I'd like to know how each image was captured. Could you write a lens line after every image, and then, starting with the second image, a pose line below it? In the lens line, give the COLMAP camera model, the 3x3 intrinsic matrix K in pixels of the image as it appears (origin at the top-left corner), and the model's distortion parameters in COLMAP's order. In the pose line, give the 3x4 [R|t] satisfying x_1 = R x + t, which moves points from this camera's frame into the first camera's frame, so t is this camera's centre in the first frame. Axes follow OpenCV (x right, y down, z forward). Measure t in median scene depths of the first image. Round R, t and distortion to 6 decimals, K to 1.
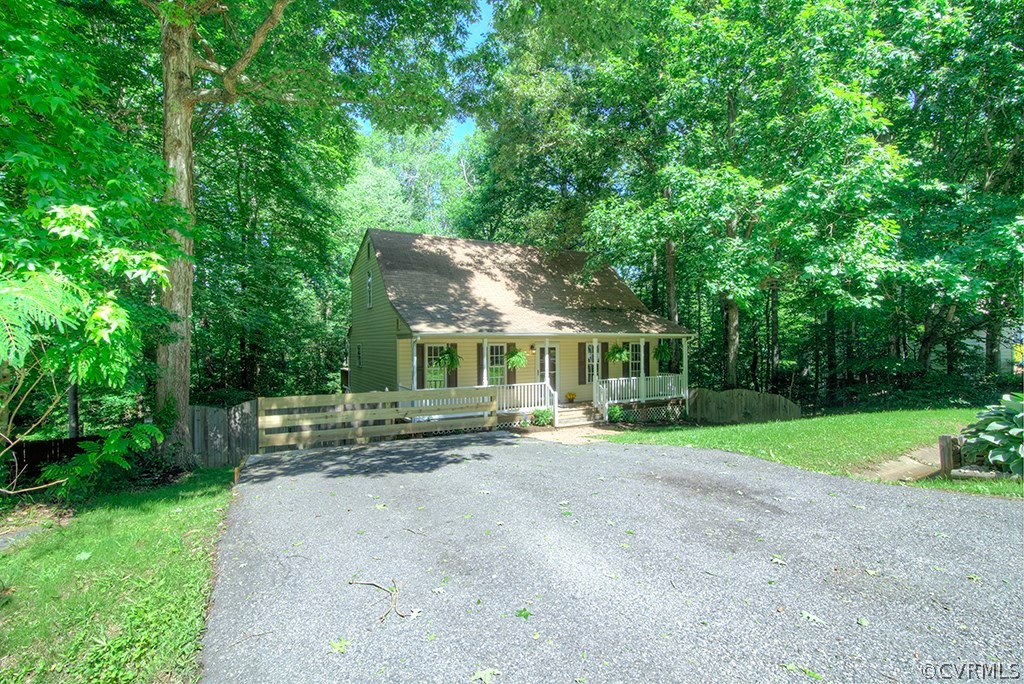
lens RADIAL K [[468.3, 0, 508.0], [0, 468.3, 341.7], [0, 0, 1]] dist [-0.016965, -0.000197]
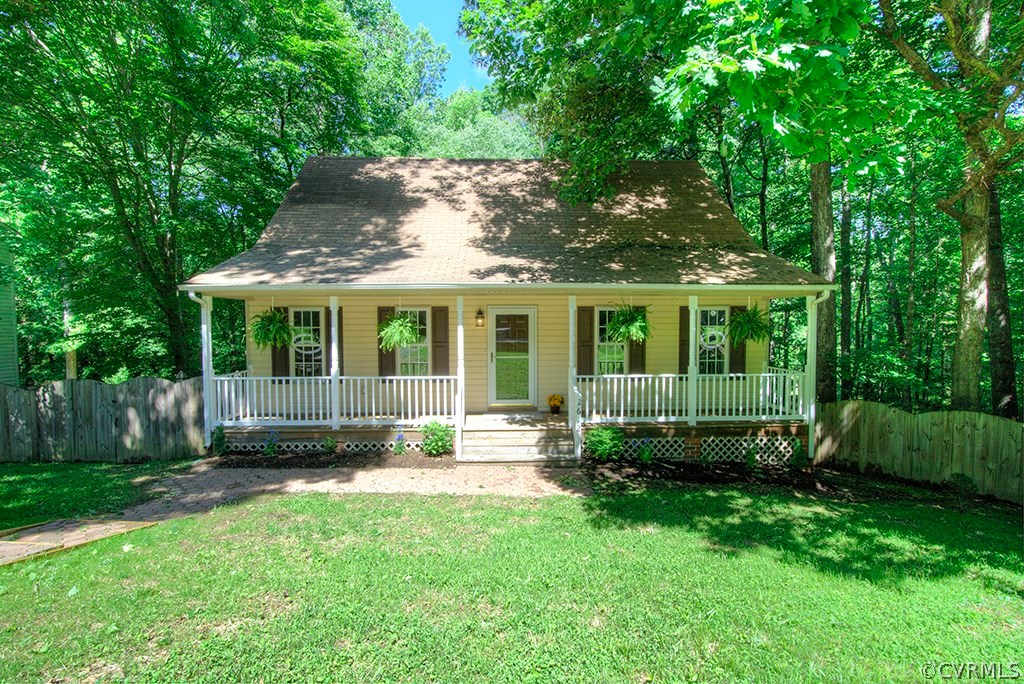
lens RADIAL K [[468.3, 0, 508.0], [0, 468.3, 341.7], [0, 0, 1]] dist [-0.016965, -0.000197]
pose [[0.896064, 0.022635, -0.443347, 0.351458], [-0.002565, 0.998947, 0.045816, 0.020314], [0.443917, -0.039917, 0.895179, 0.498778]]
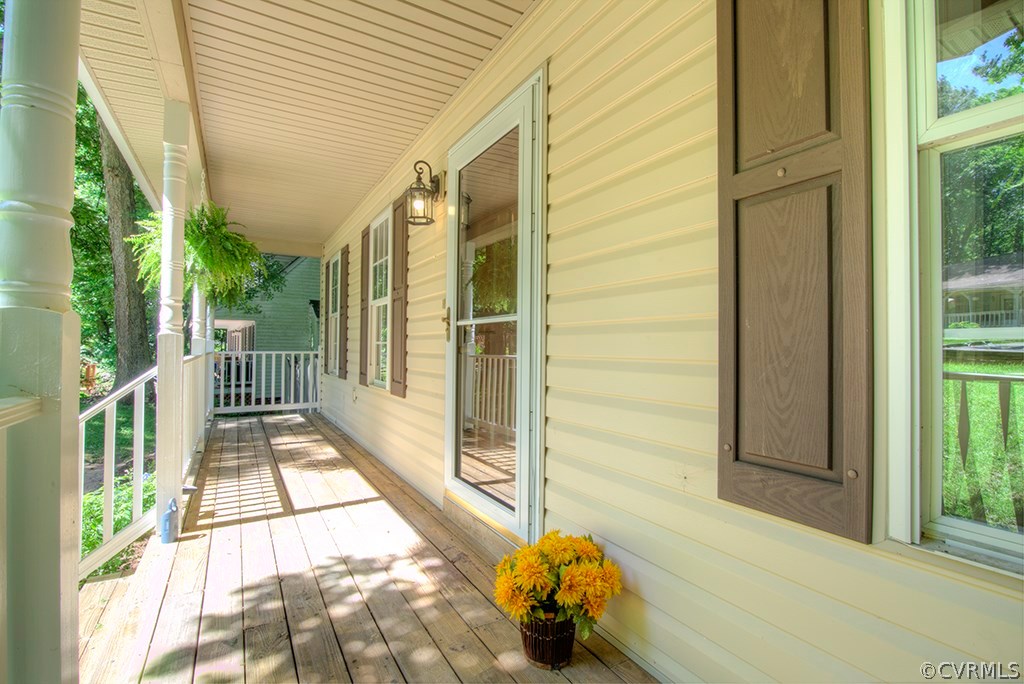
lens RADIAL K [[468.3, 0, 508.0], [0, 468.3, 341.7], [0, 0, 1]] dist [-0.016965, -0.000197]
pose [[0.027232, -0.008746, -0.999591, 0.240386], [-0.009779, 0.999912, -0.009015, 0.075986], [0.999581, 0.010021, 0.027144, 1.043478]]
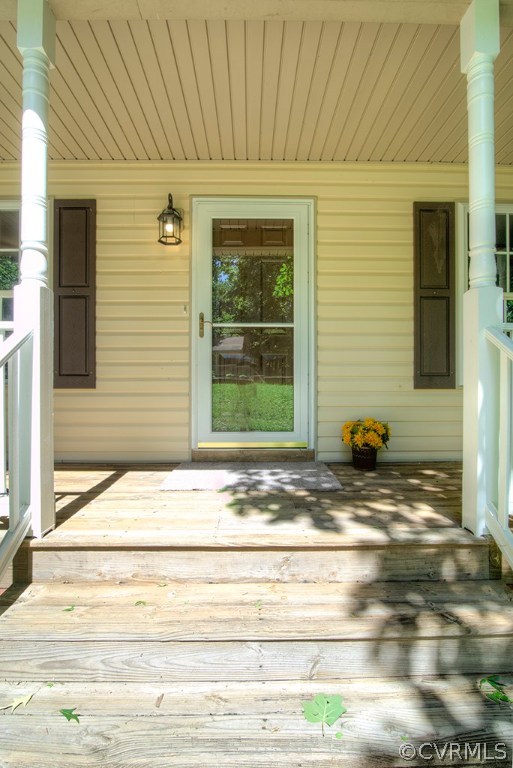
lens RADIAL K [[351.2, 0, 256.5], [0, 351.2, 384.0], [0, 0, 1]] dist [-0.016965, -0.000197]
pose [[0.890691, 0.003281, -0.454597, 0.173665], [-0.001328, 0.999988, 0.004616, 0.097448], [0.454607, -0.003507, 0.890685, 0.879565]]
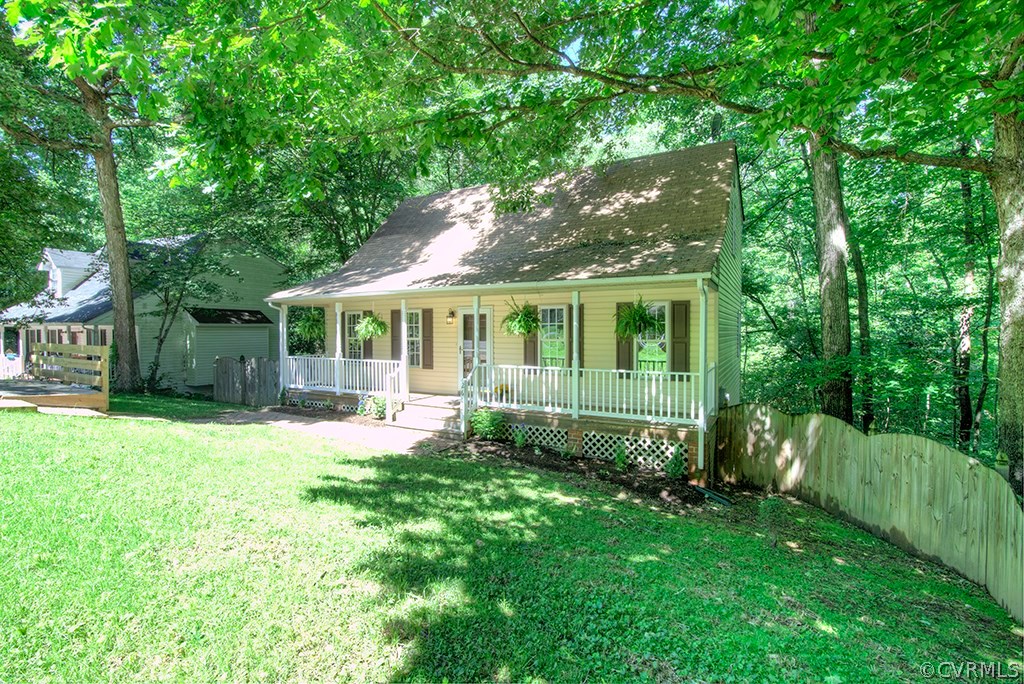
lens RADIAL K [[468.3, 0, 508.0], [0, 468.3, 341.7], [0, 0, 1]] dist [-0.016965, -0.000197]
pose [[0.527978, 0.024797, -0.848896, 0.720388], [-0.001452, 0.999599, 0.028295, 0.034660], [0.849257, -0.013707, 0.527802, 0.707894]]
